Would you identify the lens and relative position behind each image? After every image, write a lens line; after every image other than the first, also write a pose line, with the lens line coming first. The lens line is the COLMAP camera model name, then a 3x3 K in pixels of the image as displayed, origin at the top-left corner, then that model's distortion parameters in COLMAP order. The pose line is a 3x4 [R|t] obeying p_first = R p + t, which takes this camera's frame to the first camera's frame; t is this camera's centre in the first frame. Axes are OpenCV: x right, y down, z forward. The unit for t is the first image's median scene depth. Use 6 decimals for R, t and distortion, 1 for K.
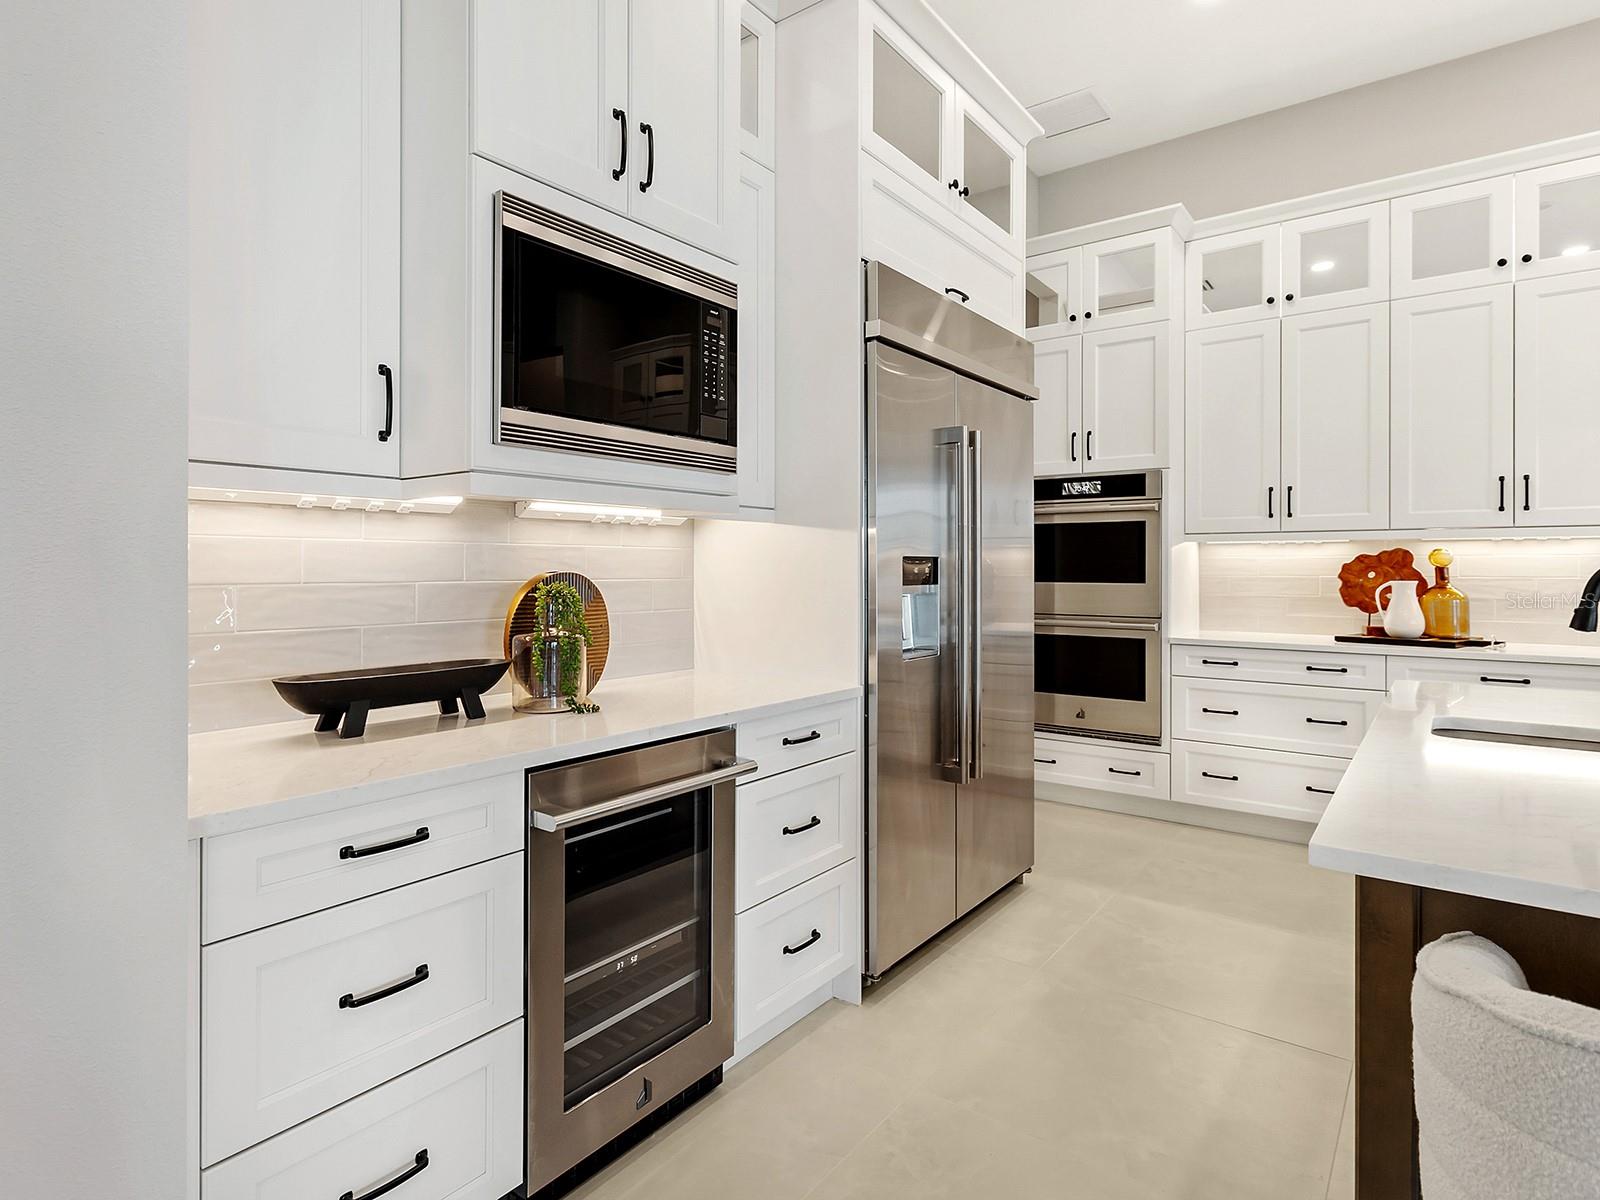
lens RADIAL K [[895.9, 0, 803.0], [0, 895.9, 567.7], [0, 0, 1]] dist [-0.002036, 0.000580]
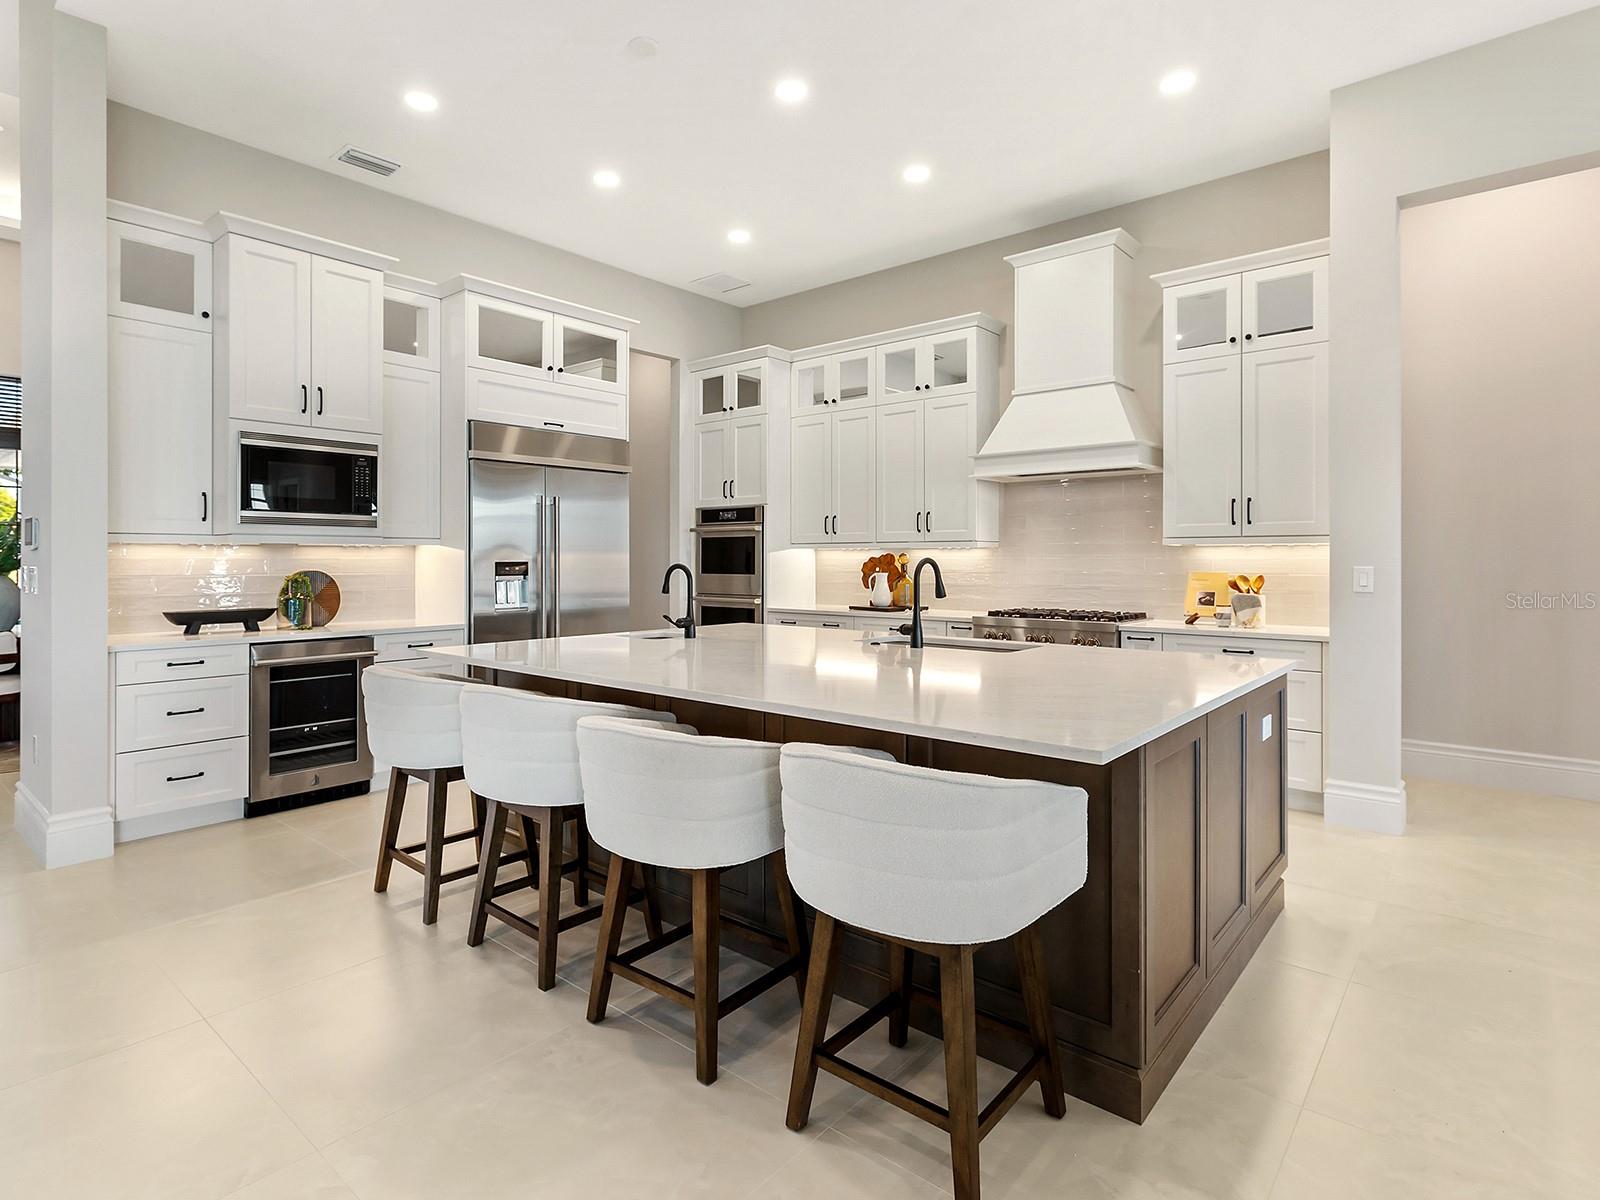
lens RADIAL K [[816.4, 0, 777.0], [0, 816.4, 558.8], [0, 0, 1]] dist [-0.001361, 0.000988]
pose [[0.999005, -0.001754, -0.044568, 0.547589], [0.001705, 0.999998, -0.001127, -0.010966], [0.044570, 0.001050, 0.999006, -0.547505]]
